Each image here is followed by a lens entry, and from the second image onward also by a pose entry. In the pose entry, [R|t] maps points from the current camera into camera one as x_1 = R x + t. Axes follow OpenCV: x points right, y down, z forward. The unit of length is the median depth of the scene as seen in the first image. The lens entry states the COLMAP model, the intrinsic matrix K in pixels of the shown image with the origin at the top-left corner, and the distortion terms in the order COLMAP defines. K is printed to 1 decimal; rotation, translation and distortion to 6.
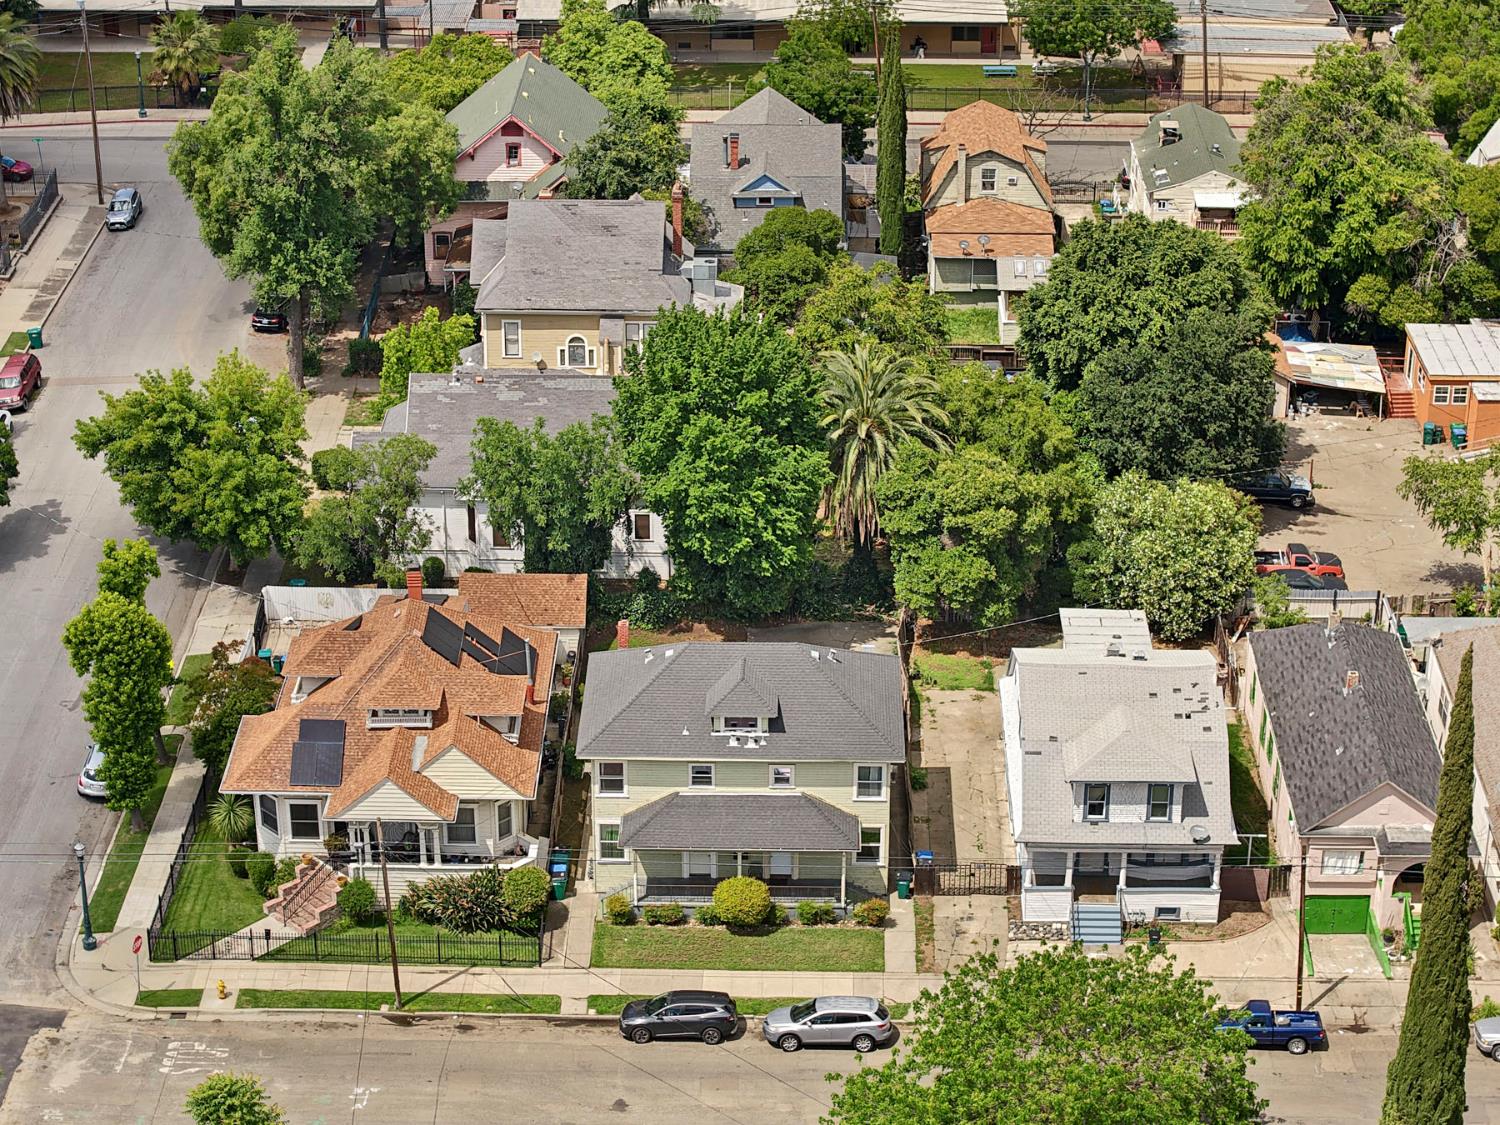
lens RADIAL K [[3138.4, 0, 750.0], [0, 3138.4, 562.5], [0, 0, 1]] dist [-0.273454, 2.534604]
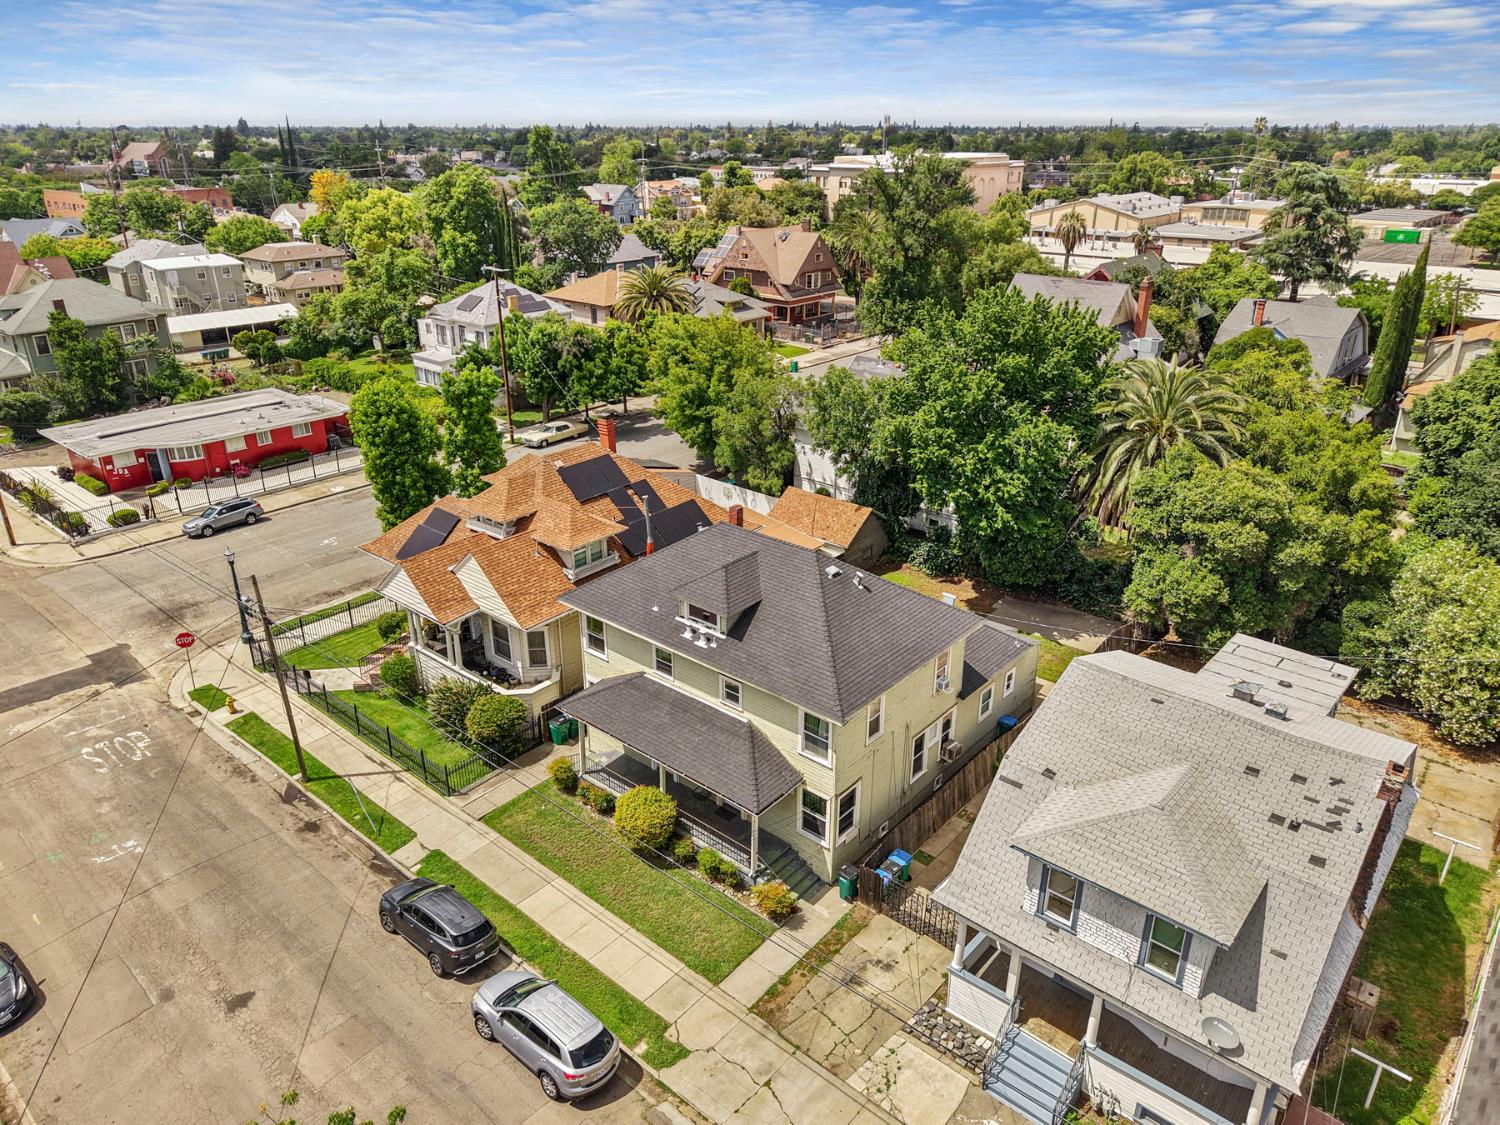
lens RADIAL K [[1000.3, 0, 750.0], [0, 1000.3, 562.5], [0, 0, 1]] dist [0.074884, -0.099555]
pose [[0.774248, 0.252894, -0.580159, 0.142705], [-0.277194, 0.959596, 0.048365, 0.018740], [0.568950, 0.123370, 0.813066, 0.700867]]
